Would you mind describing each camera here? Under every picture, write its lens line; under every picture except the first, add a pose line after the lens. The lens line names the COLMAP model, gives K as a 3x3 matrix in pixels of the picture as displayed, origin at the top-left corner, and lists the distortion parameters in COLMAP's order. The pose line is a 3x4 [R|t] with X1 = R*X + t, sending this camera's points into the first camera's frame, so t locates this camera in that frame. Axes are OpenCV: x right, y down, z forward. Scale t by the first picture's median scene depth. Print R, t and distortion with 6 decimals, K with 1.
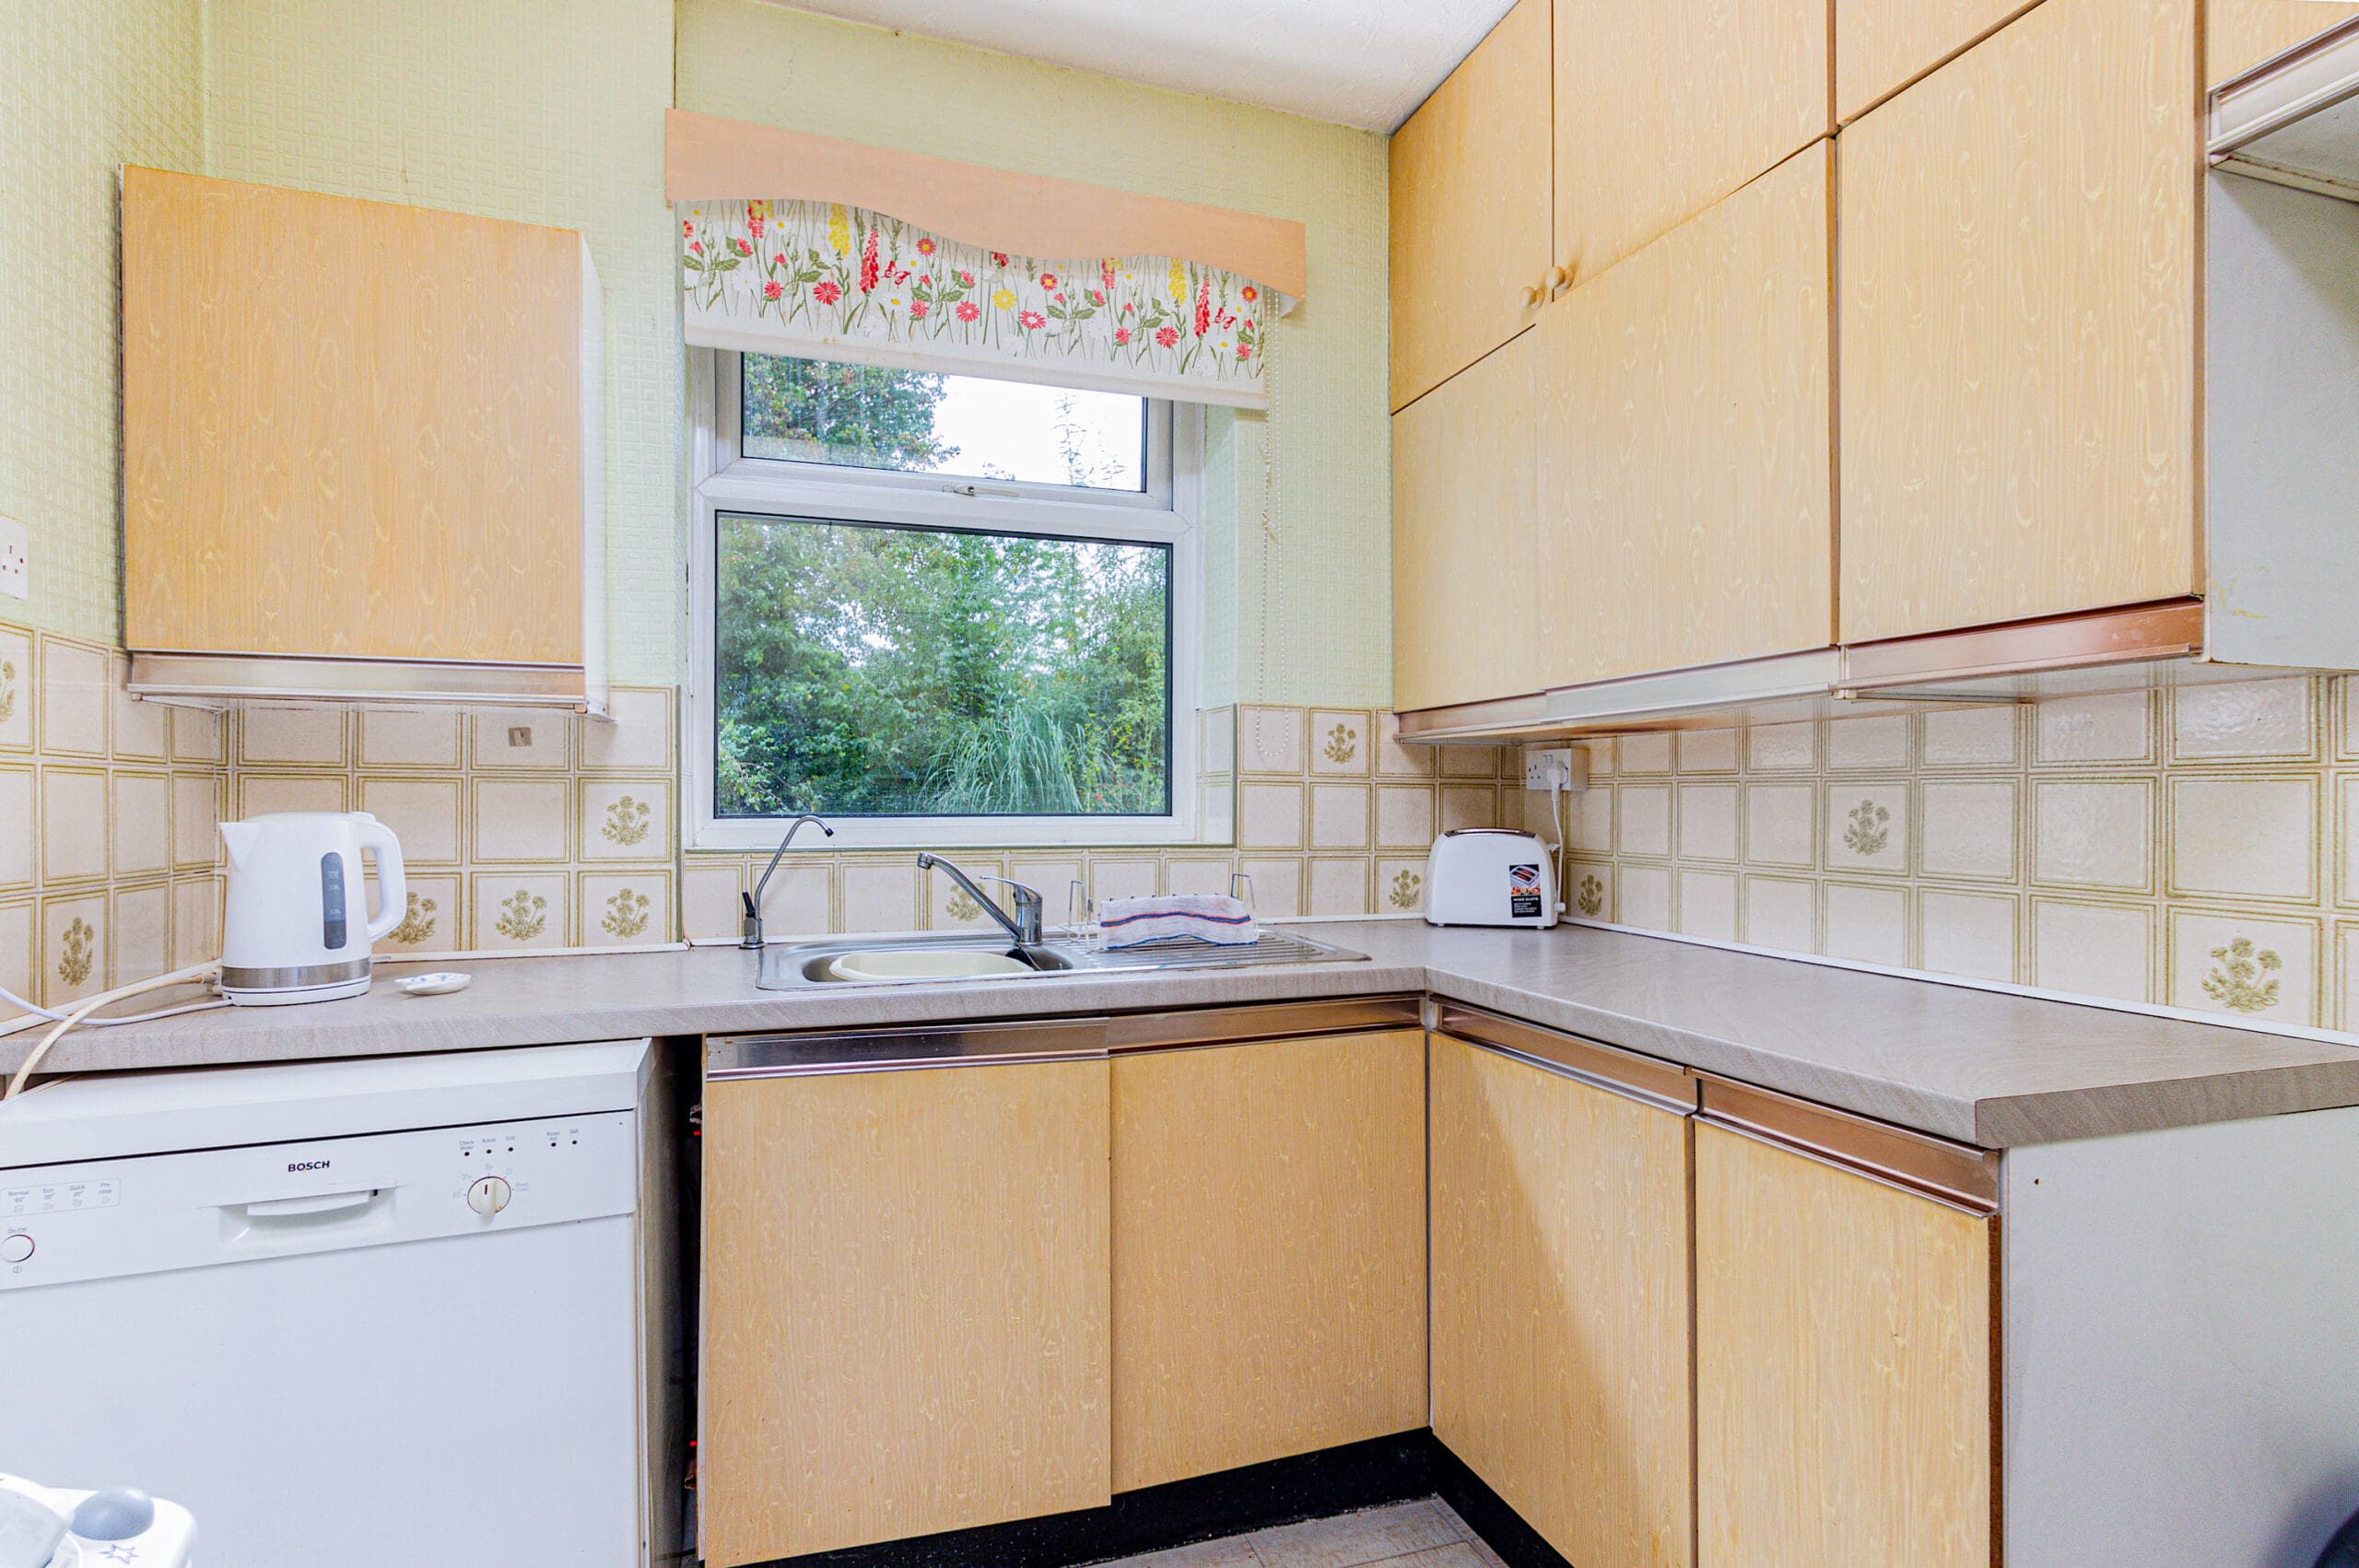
lens RADIAL K [[1096.6, 0, 1168.0], [0, 1096.6, 801.3], [0, 0, 1]] dist [-0.000525, -0.000480]
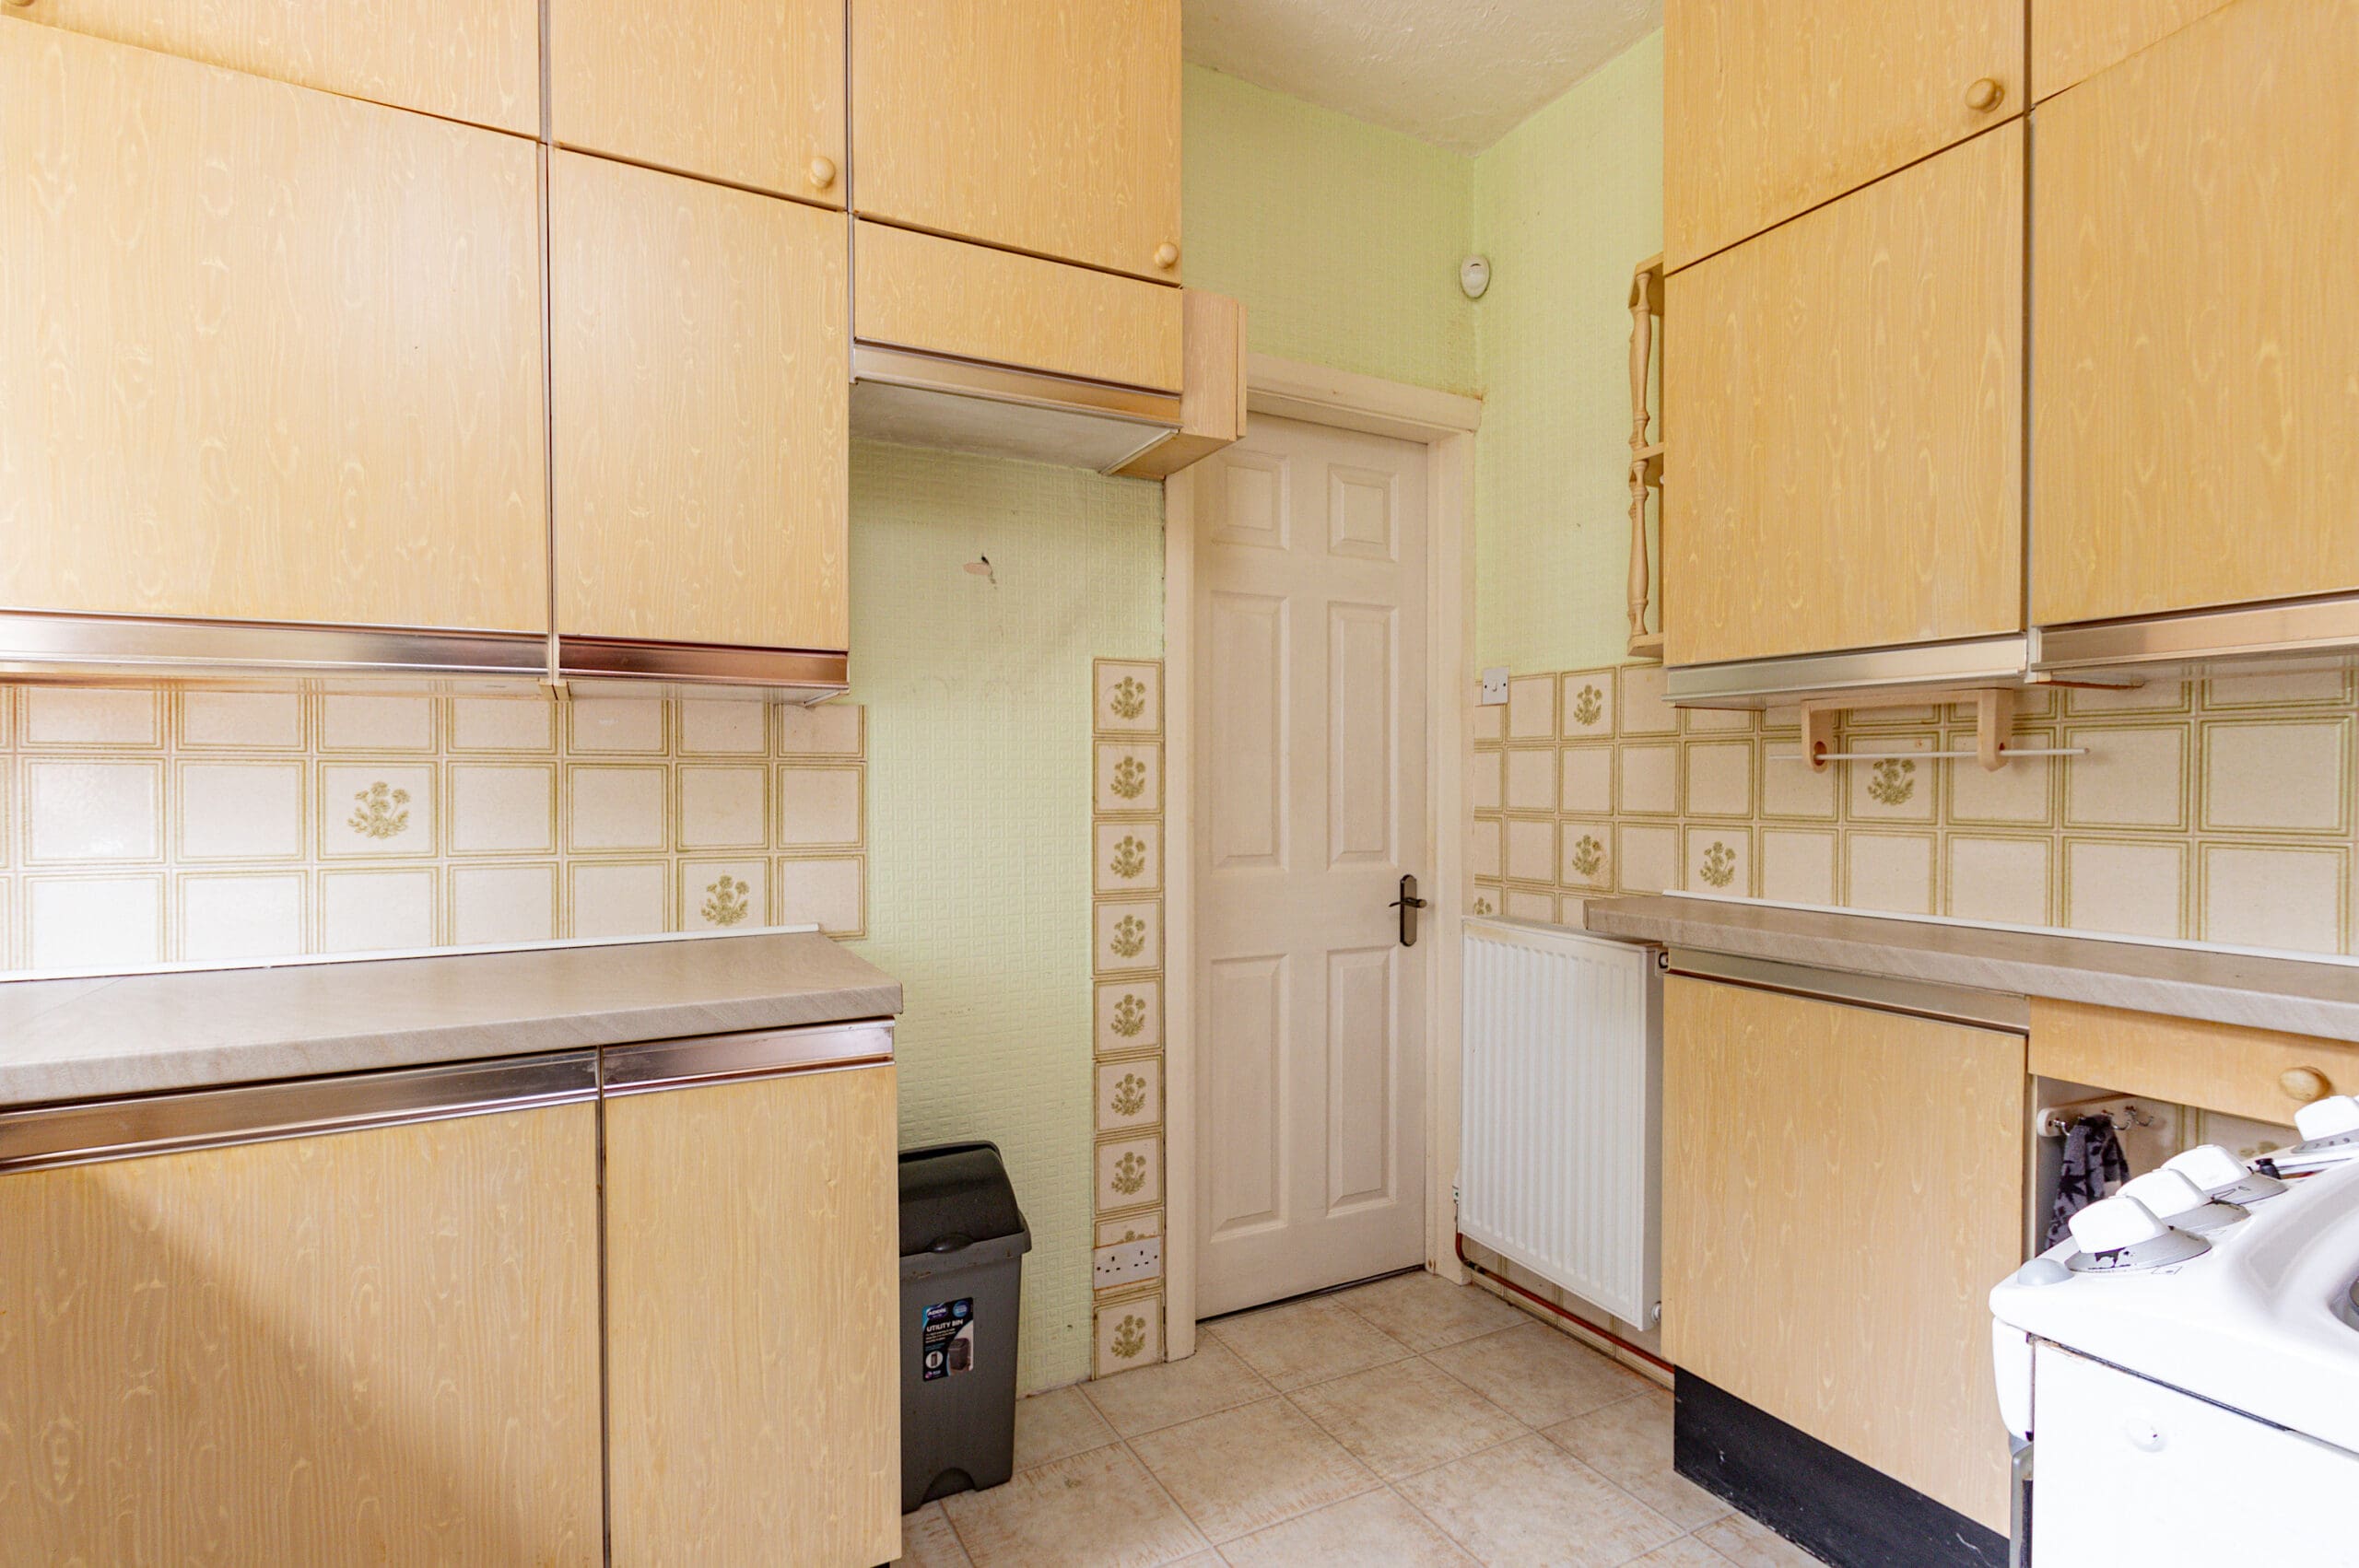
lens RADIAL K [[1096.6, 0, 1168.0], [0, 1096.6, 801.3], [0, 0, 1]] dist [-0.000525, -0.000480]
pose [[-0.120025, -0.015668, 0.992647, -0.528036], [0.002954, 0.999865, 0.016139, 0.002727], [-0.992766, 0.004870, -0.119963, 0.558719]]
